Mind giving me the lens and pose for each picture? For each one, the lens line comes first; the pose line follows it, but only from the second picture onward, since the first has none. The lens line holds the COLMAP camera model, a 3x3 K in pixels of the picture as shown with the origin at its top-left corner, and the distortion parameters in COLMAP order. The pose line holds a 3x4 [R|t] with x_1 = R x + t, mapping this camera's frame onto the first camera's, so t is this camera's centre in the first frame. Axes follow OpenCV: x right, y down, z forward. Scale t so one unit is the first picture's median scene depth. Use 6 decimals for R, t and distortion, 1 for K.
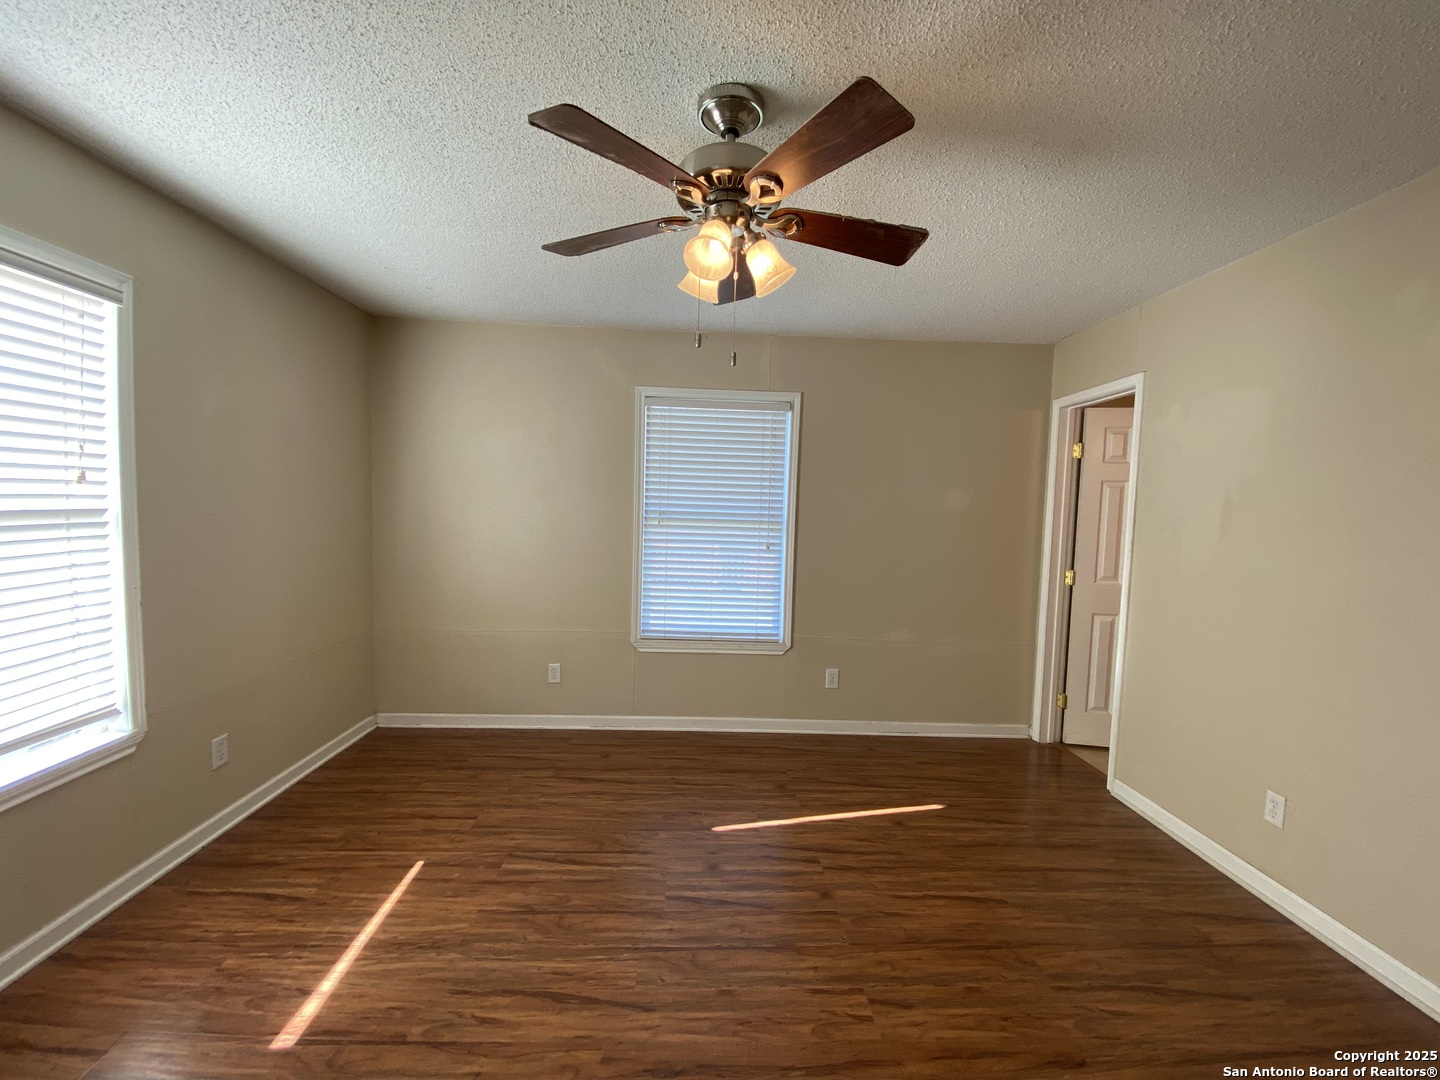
lens RADIAL K [[586.9, 0, 716.0], [0, 586.9, 538.7], [0, 0, 1]] dist [0.040278, -0.030431]
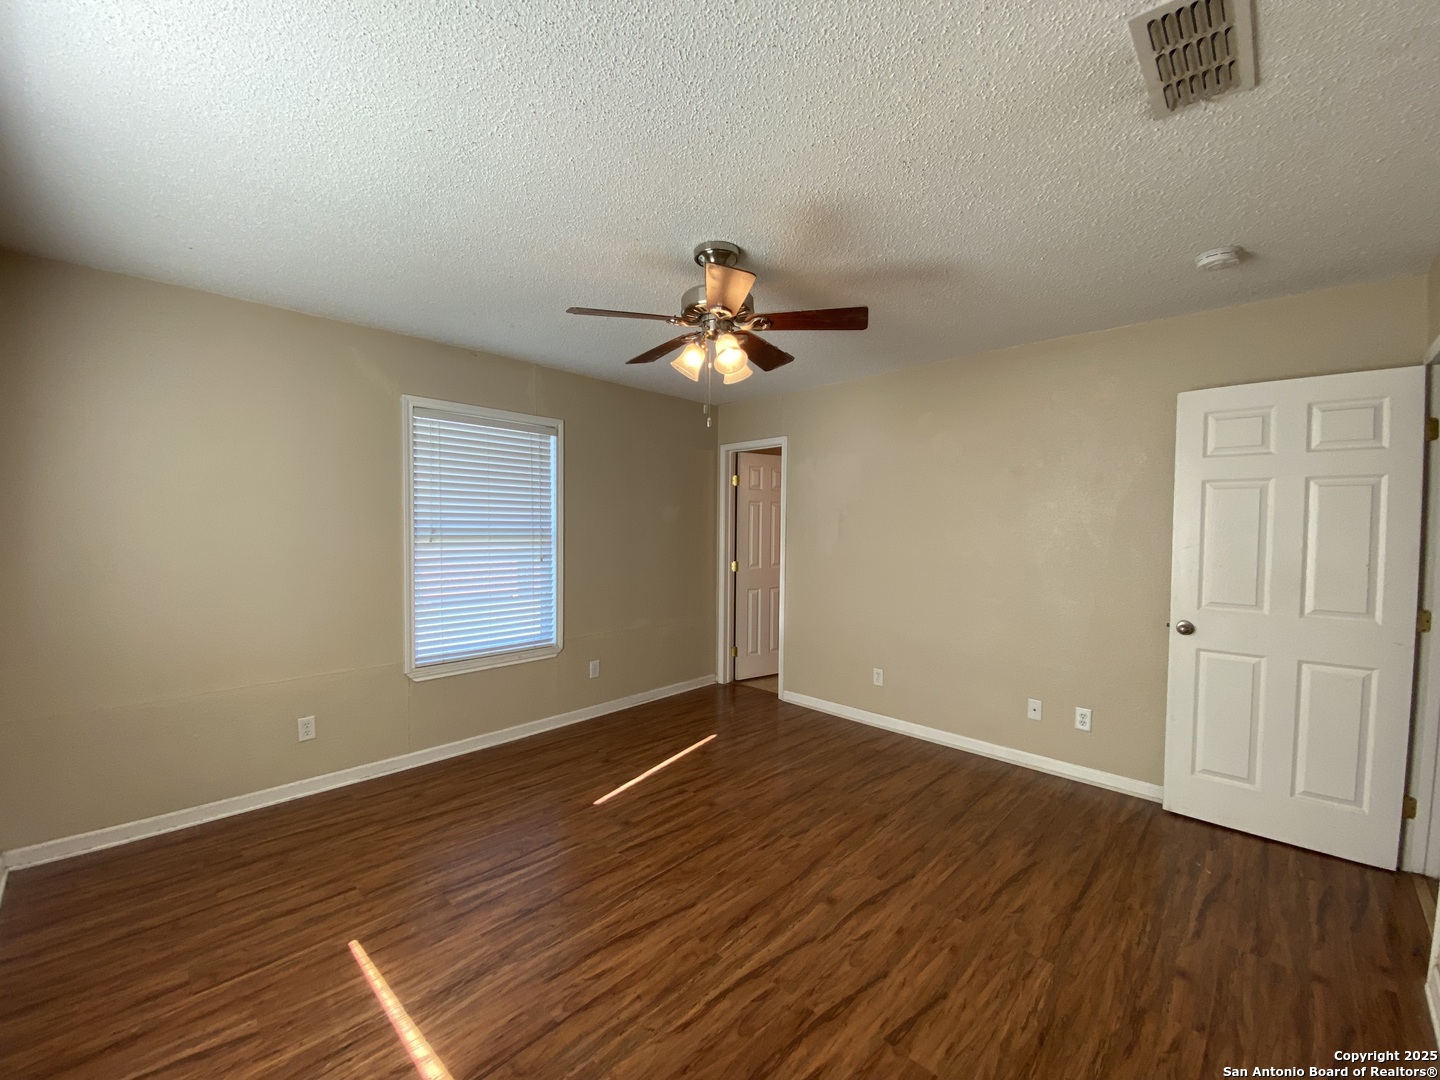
lens RADIAL K [[586.9, 0, 716.0], [0, 586.9, 538.7], [0, 0, 1]] dist [0.040278, -0.030431]
pose [[0.717933, -0.040593, 0.694927, -0.594505], [0.048179, 0.998802, 0.008570, -0.023567], [-0.694443, 0.027329, 0.719029, -0.009844]]
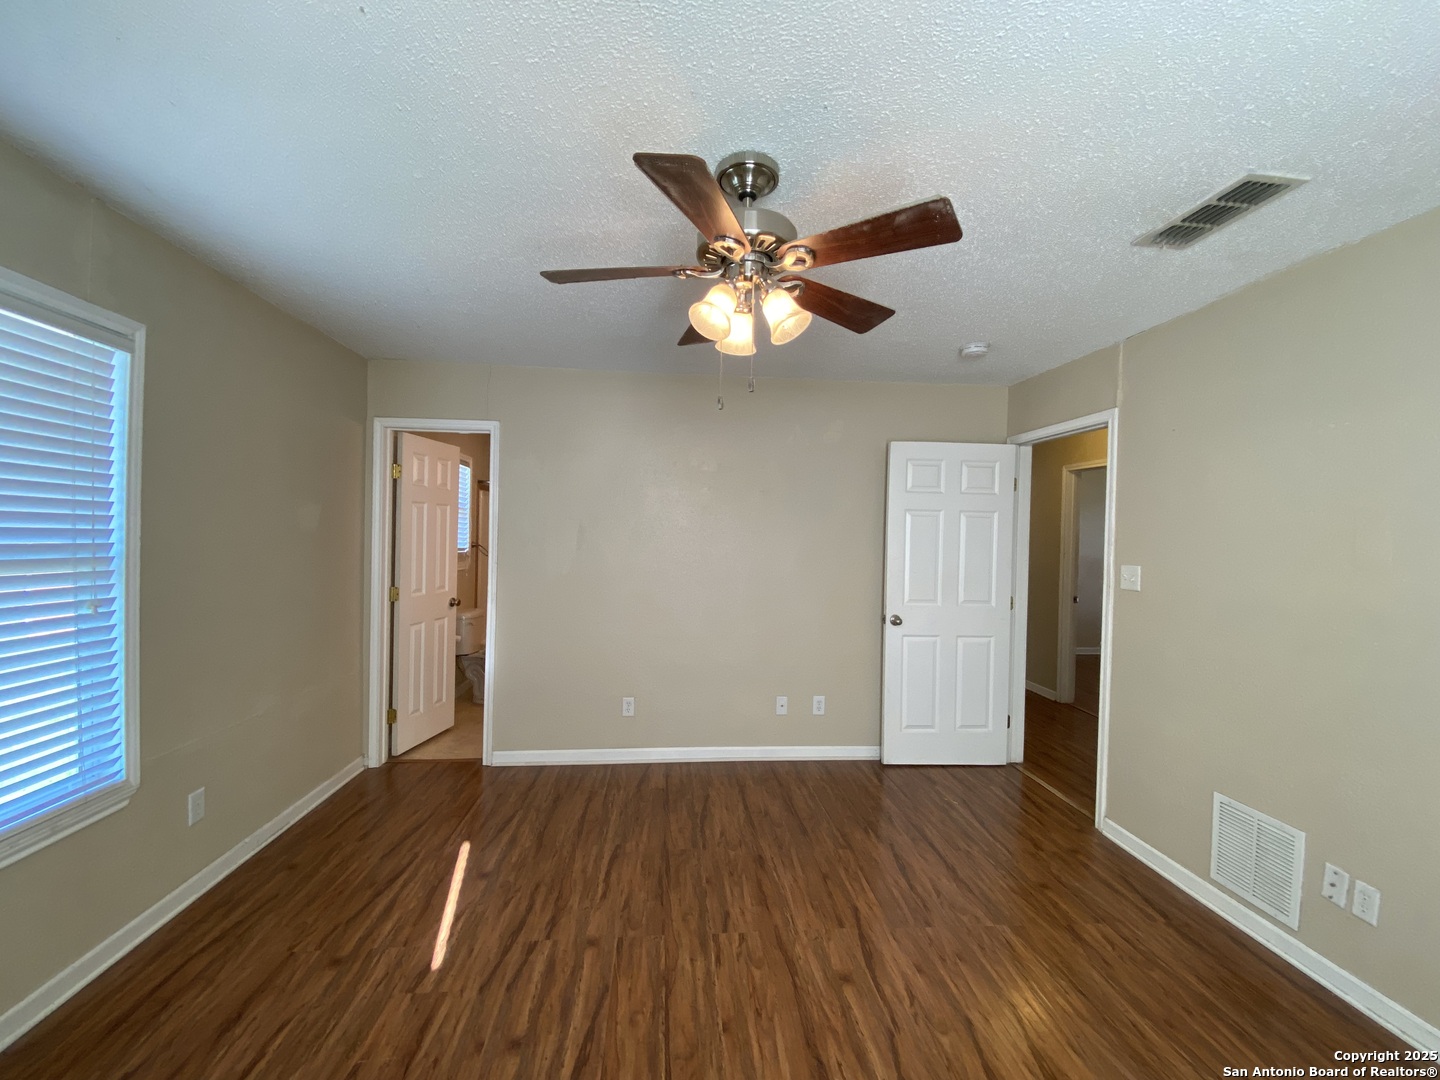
lens RADIAL K [[587.8, 0, 720.0], [0, 587.8, 540.0], [0, 0, 1]] dist [0.059621, -0.041521]
pose [[-0.053446, -0.034173, 0.997986, -0.623794], [0.028559, 0.998953, 0.035735, -0.065801], [-0.998162, 0.030411, -0.052415, 0.664524]]
